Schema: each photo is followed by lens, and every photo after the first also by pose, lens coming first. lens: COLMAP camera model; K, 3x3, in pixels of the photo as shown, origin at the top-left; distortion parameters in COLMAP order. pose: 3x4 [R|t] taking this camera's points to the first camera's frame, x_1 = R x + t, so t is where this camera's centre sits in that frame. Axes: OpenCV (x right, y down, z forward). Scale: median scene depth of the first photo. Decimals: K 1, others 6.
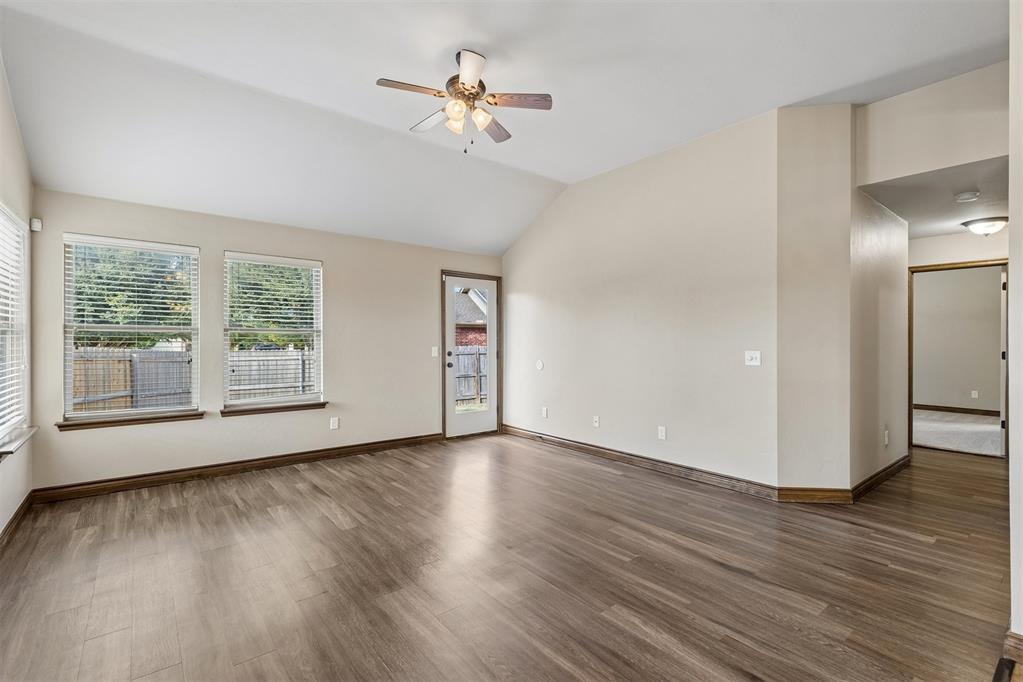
lens RADIAL K [[463.5, 0, 512.3], [0, 463.5, 340.4], [0, 0, 1]] dist [0.007335, -0.001744]
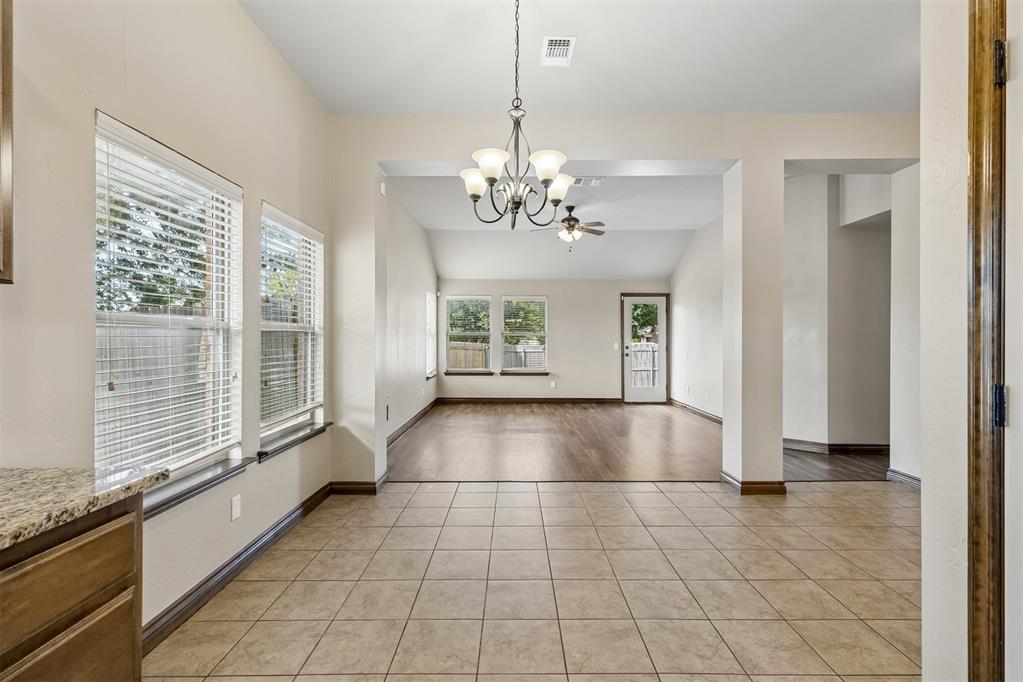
lens RADIAL K [[463.5, 0, 509.2], [0, 463.5, 341.2], [0, 0, 1]] dist [0.007335, -0.001744]
pose [[0.773926, 0.001670, -0.633274, 0.667345], [0.002557, 0.999980, 0.005762, -0.001940], [0.633271, -0.006079, 0.773906, -0.541853]]
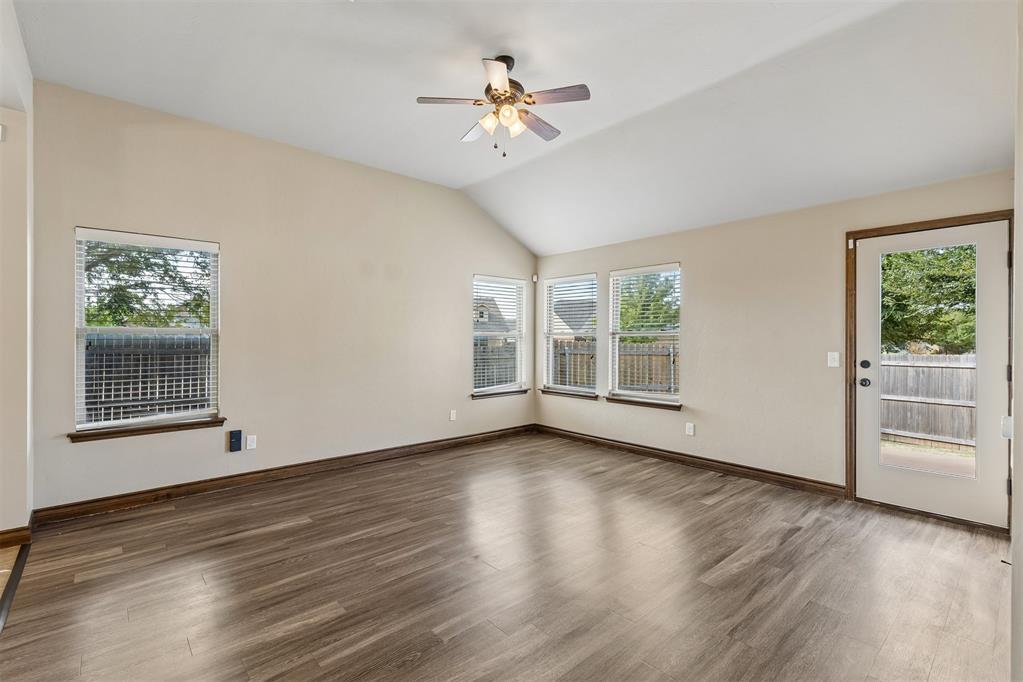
lens RADIAL K [[463.5, 0, 510.6], [0, 463.5, 339.8], [0, 0, 1]] dist [0.007335, -0.001744]
pose [[0.035346, 0.001182, -0.999374, 0.588191], [0.003695, 0.999992, 0.001314, -0.008146], [0.999368, -0.003739, 0.035341, 0.629931]]
